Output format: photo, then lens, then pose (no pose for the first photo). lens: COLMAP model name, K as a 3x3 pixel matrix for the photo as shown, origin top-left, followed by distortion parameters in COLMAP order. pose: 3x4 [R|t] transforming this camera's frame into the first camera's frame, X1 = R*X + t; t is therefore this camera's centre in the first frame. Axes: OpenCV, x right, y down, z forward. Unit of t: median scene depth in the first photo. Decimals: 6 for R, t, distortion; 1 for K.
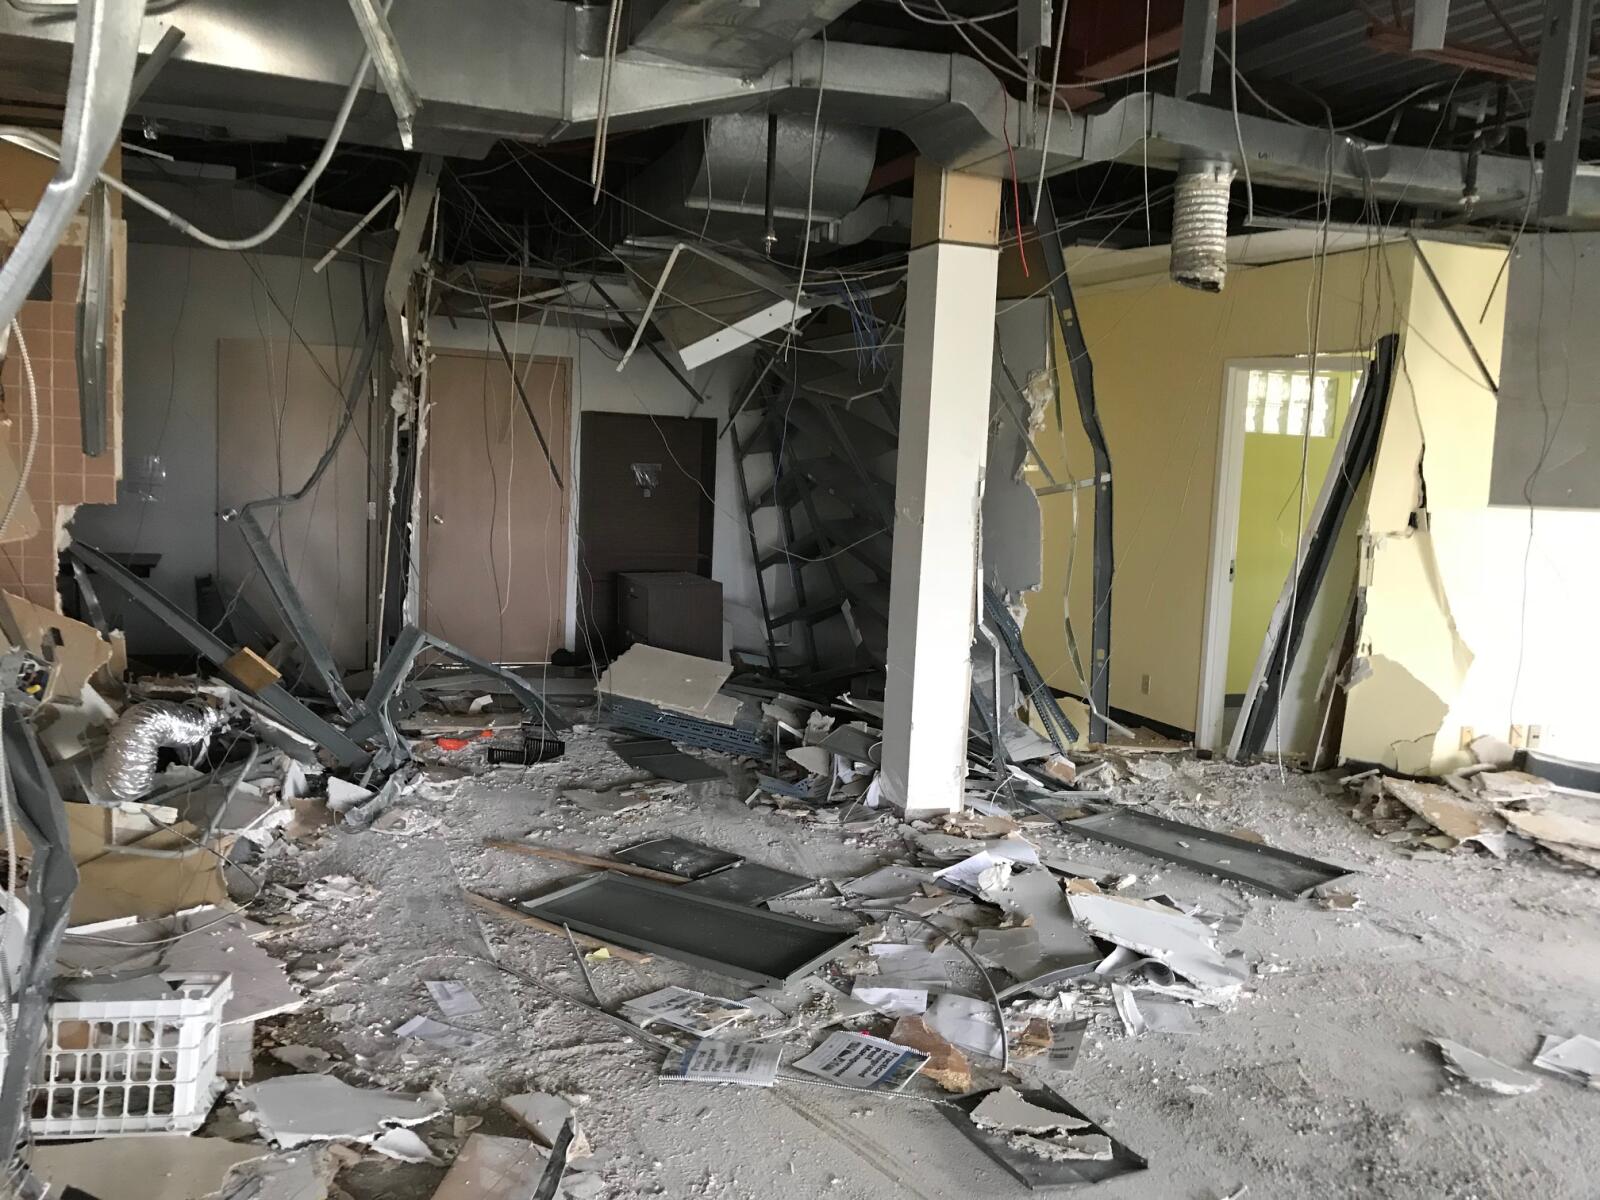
lens RADIAL K [[1232.7, 0, 800.0], [0, 1232.7, 600.0], [0, 0, 1]] dist [-0.001289, -0.000702]
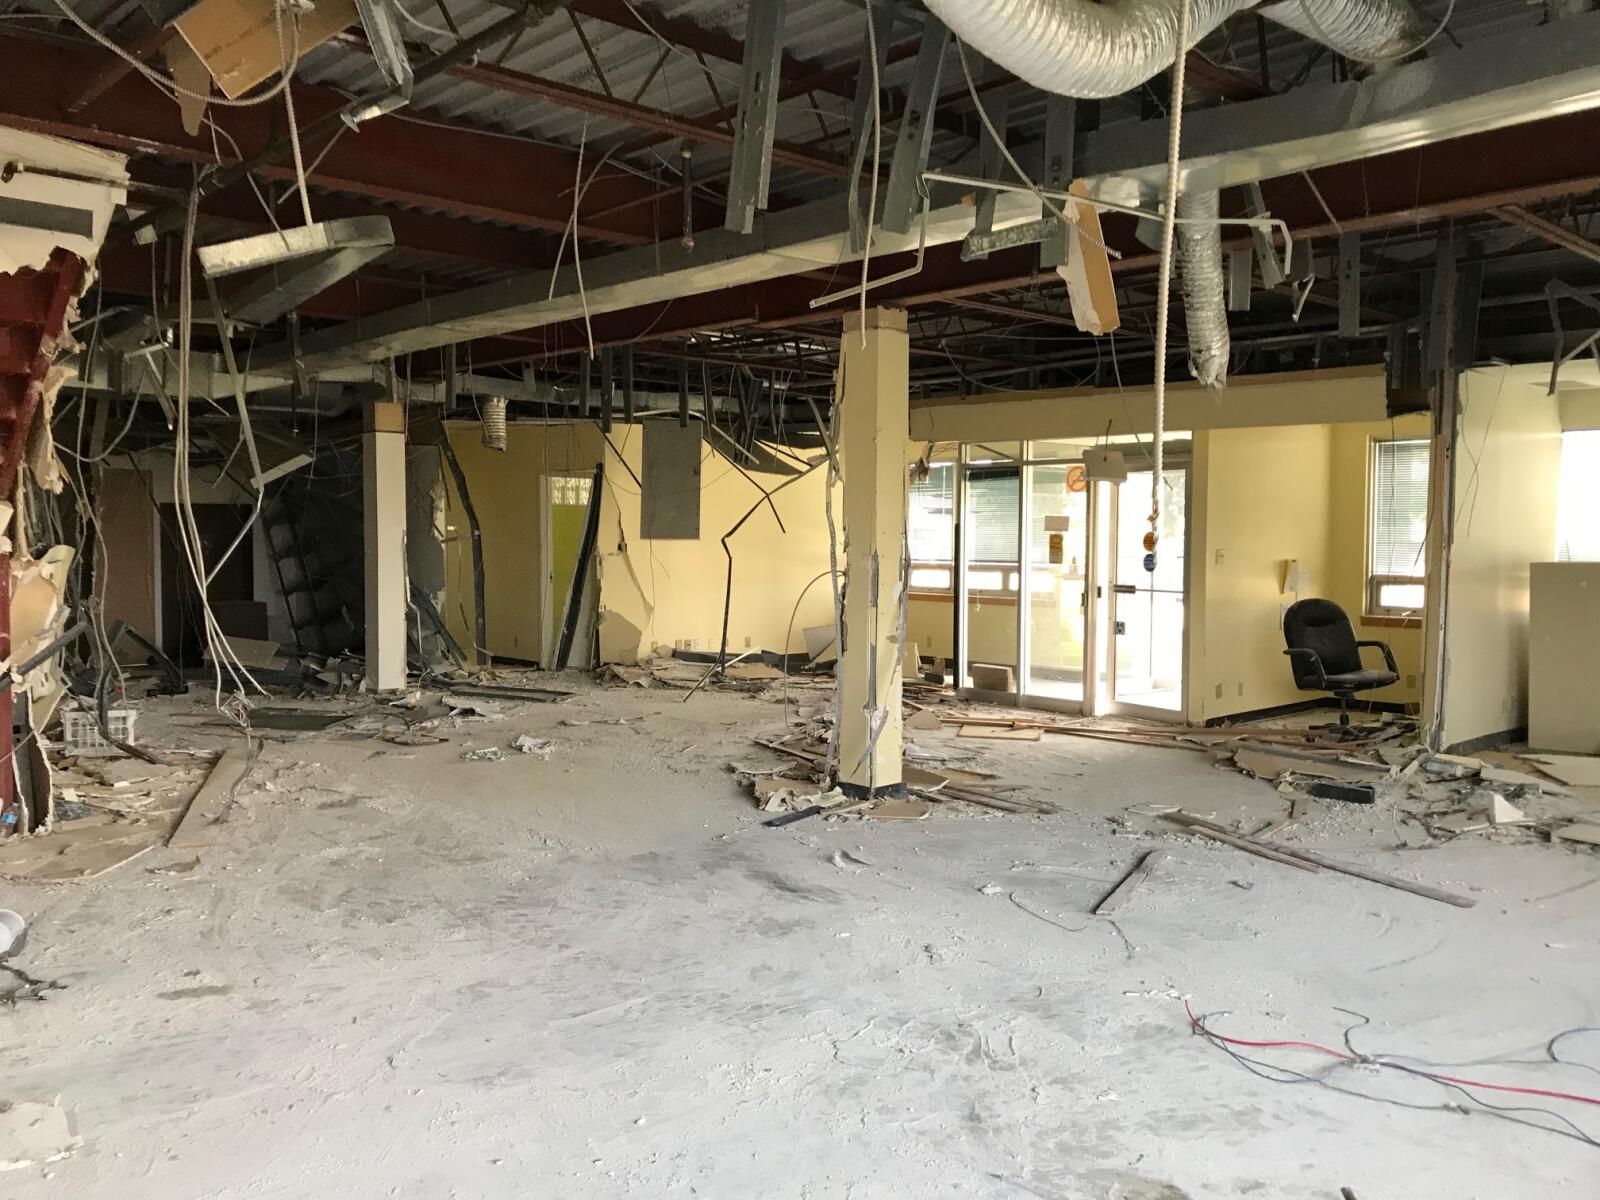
lens RADIAL K [[1232.7, 0, 800.0], [0, 1232.7, 600.0], [0, 0, 1]] dist [-0.001289, -0.000702]
pose [[0.922346, -0.060573, 0.381588, -0.041010], [0.076200, 0.996755, -0.025960, 0.108594], [-0.378777, 0.053021, 0.923968, -1.110805]]
